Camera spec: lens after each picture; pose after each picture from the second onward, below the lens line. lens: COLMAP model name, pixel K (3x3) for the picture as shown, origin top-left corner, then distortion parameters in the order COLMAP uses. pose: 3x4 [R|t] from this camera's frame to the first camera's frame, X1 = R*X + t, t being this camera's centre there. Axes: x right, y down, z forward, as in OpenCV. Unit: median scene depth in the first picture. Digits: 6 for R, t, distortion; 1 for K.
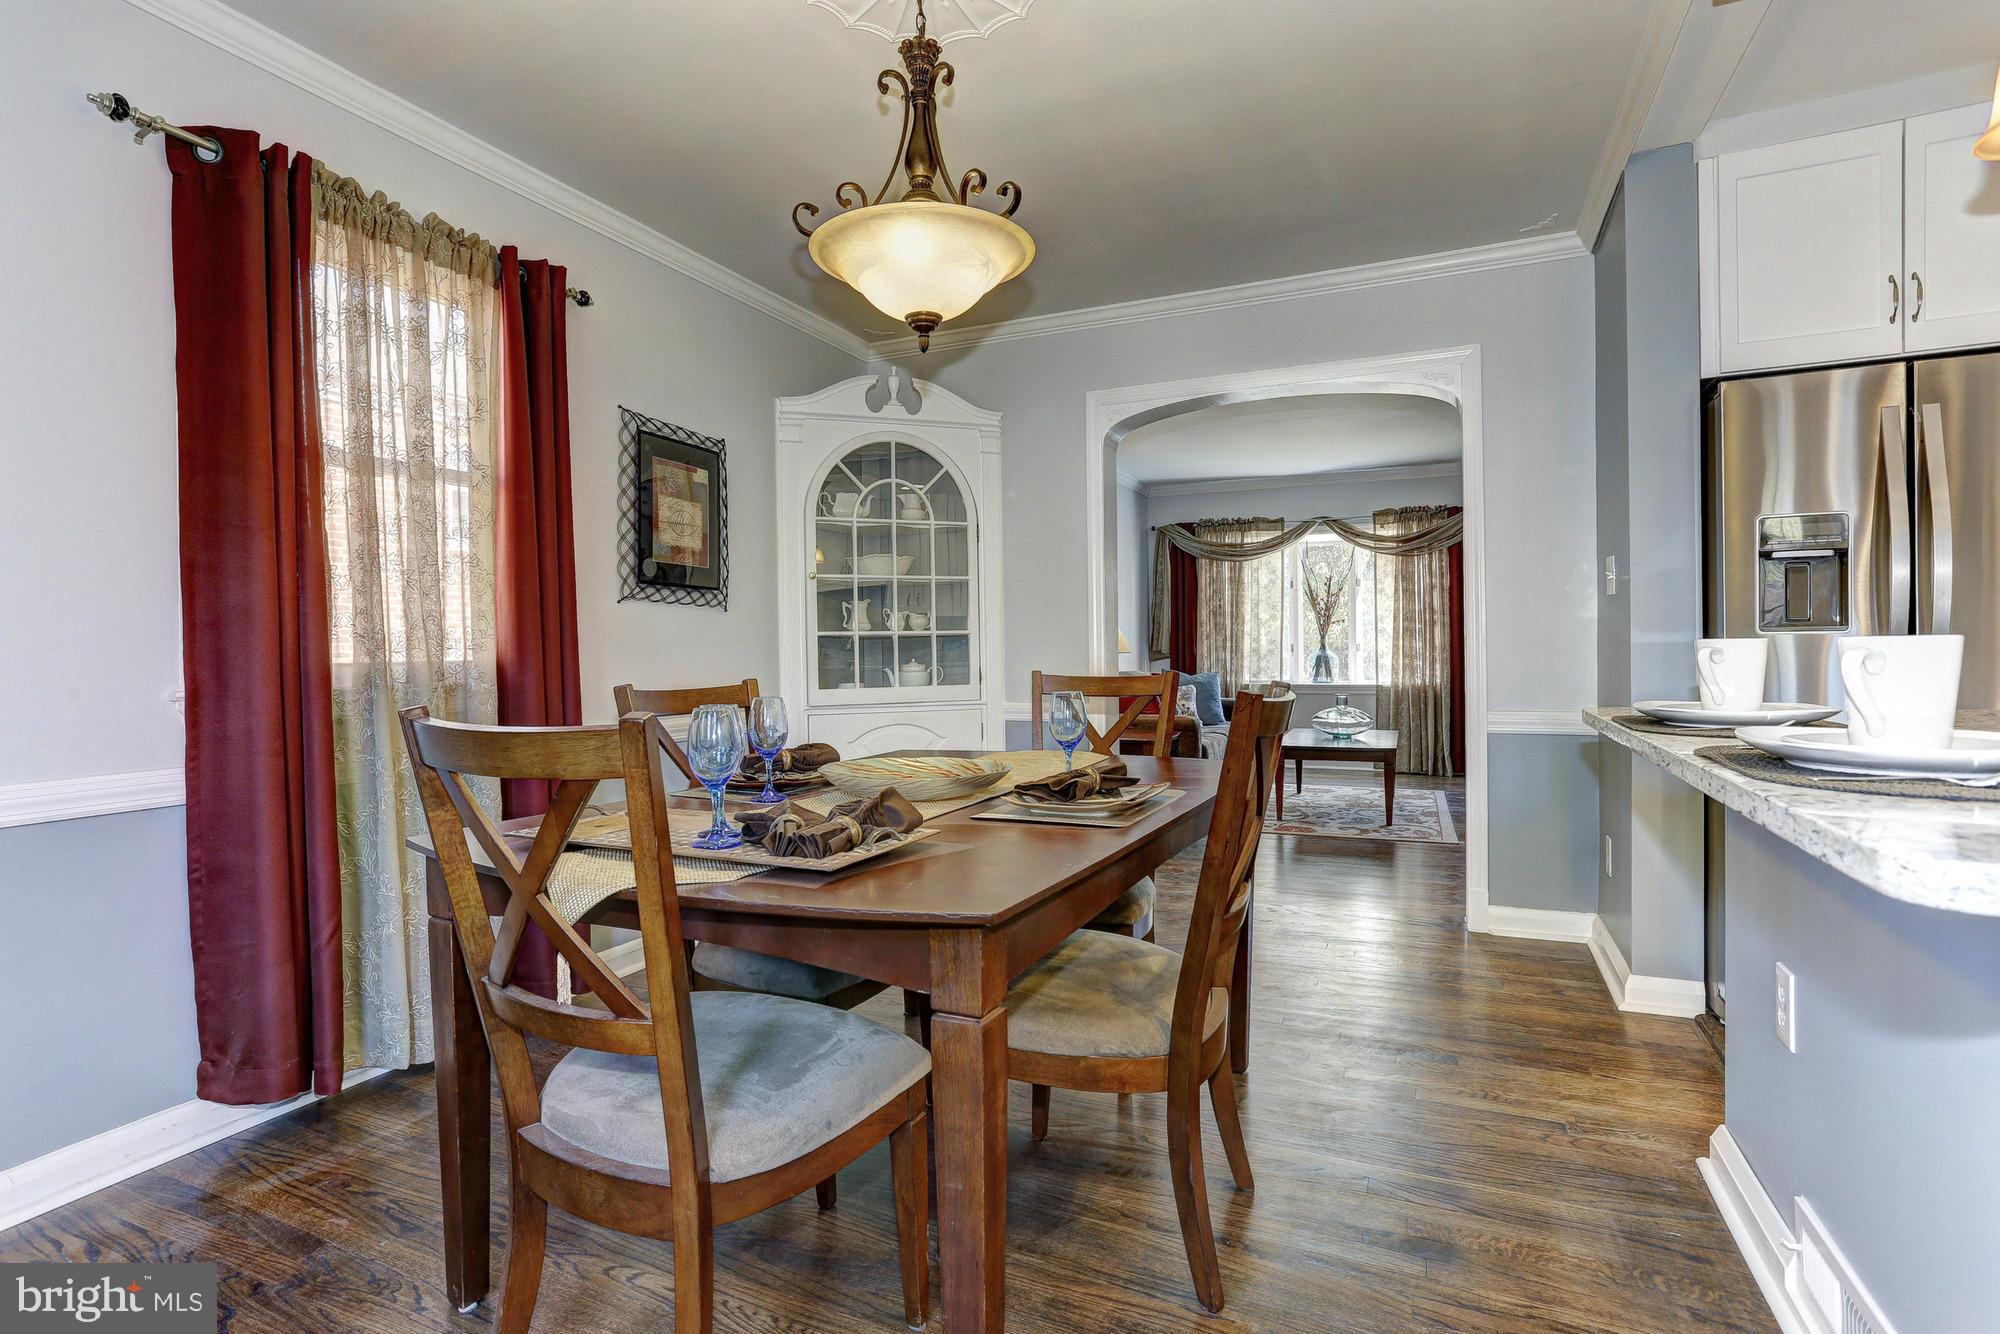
lens RADIAL K [[973.5, 0, 993.1], [0, 973.5, 652.9], [0, 0, 1]] dist [-0.055771, 0.035358]
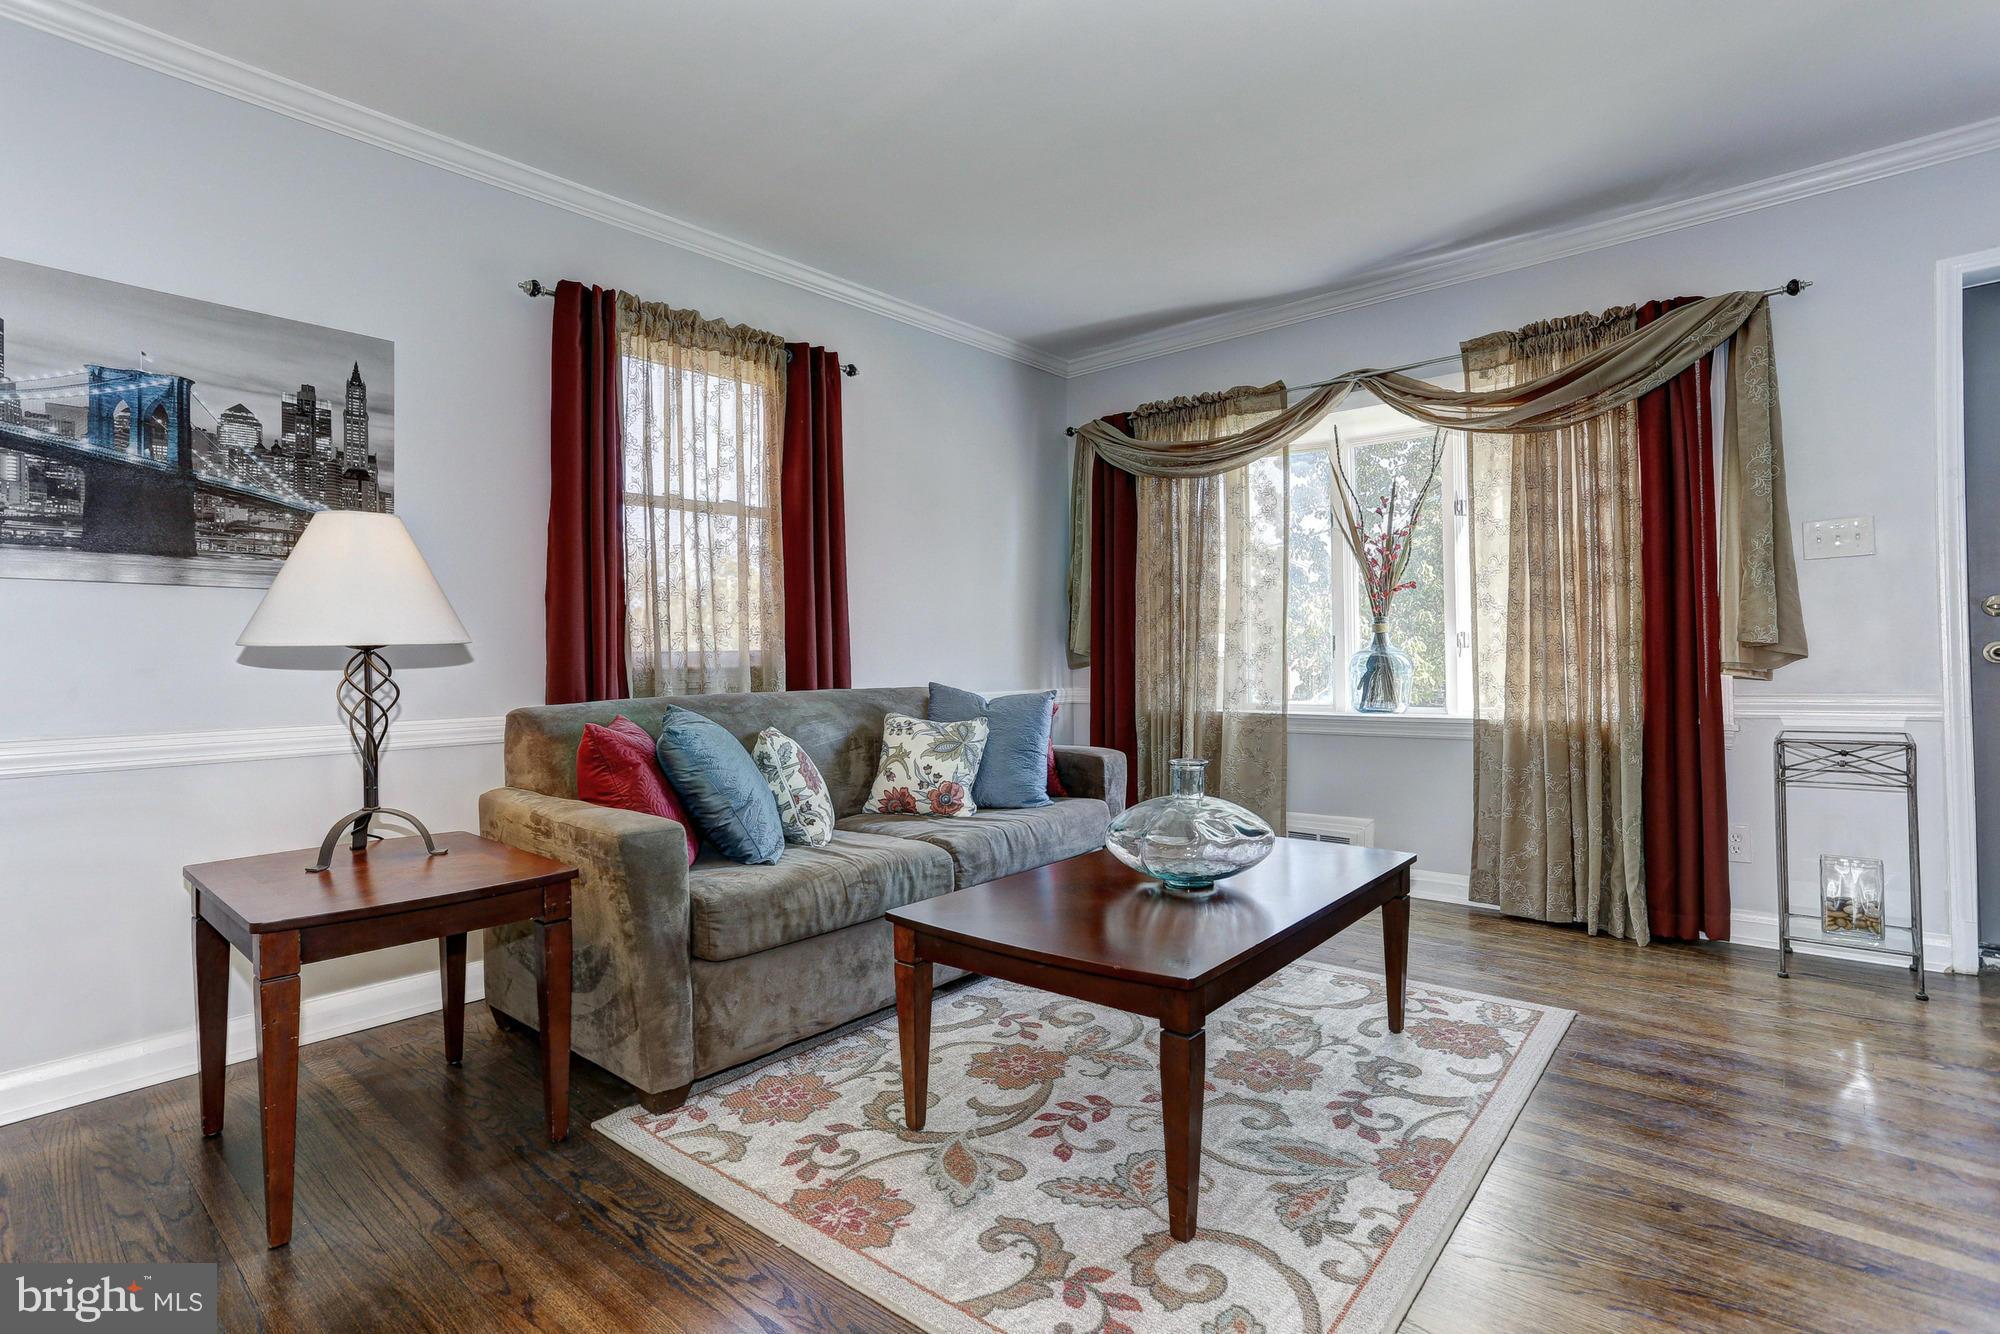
lens RADIAL K [[973.5, 0, 993.1], [0, 973.5, 652.9], [0, 0, 1]] dist [-0.055771, 0.035358]
pose [[0.958948, -0.003043, -0.283565, 0.294949], [-0.001483, 0.999875, -0.015745, 0.008652], [0.283578, 0.015519, 0.958824, 0.476184]]
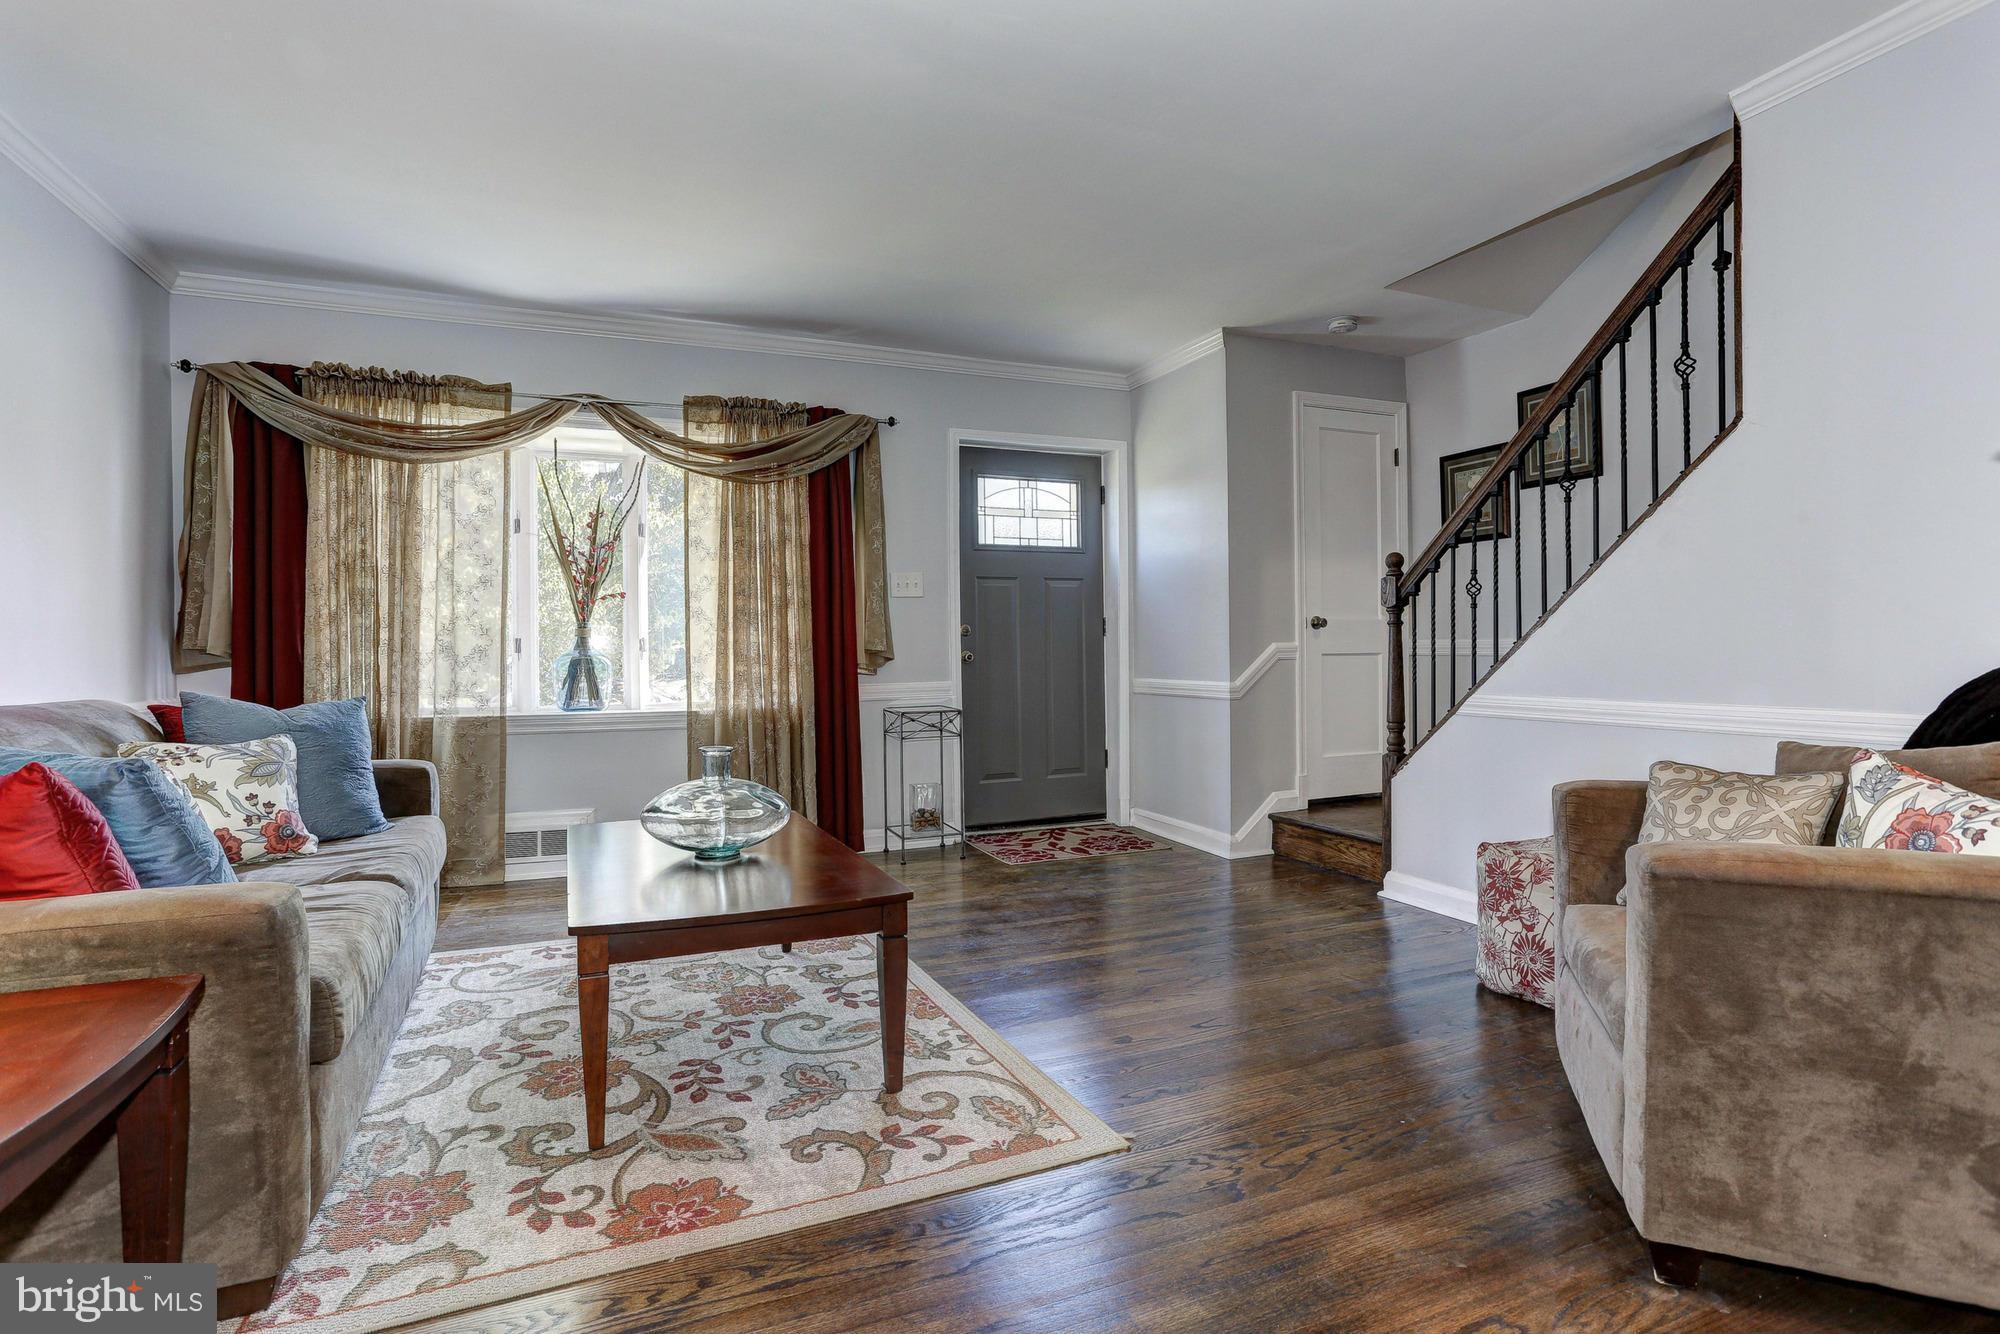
lens RADIAL K [[973.5, 0, 993.1], [0, 973.5, 652.9], [0, 0, 1]] dist [-0.055771, 0.035358]
pose [[0.680154, 0.005524, 0.733049, 0.105052], [0.008926, 0.999835, -0.015816, 0.009667], [-0.733015, 0.017300, 0.679992, 0.475401]]
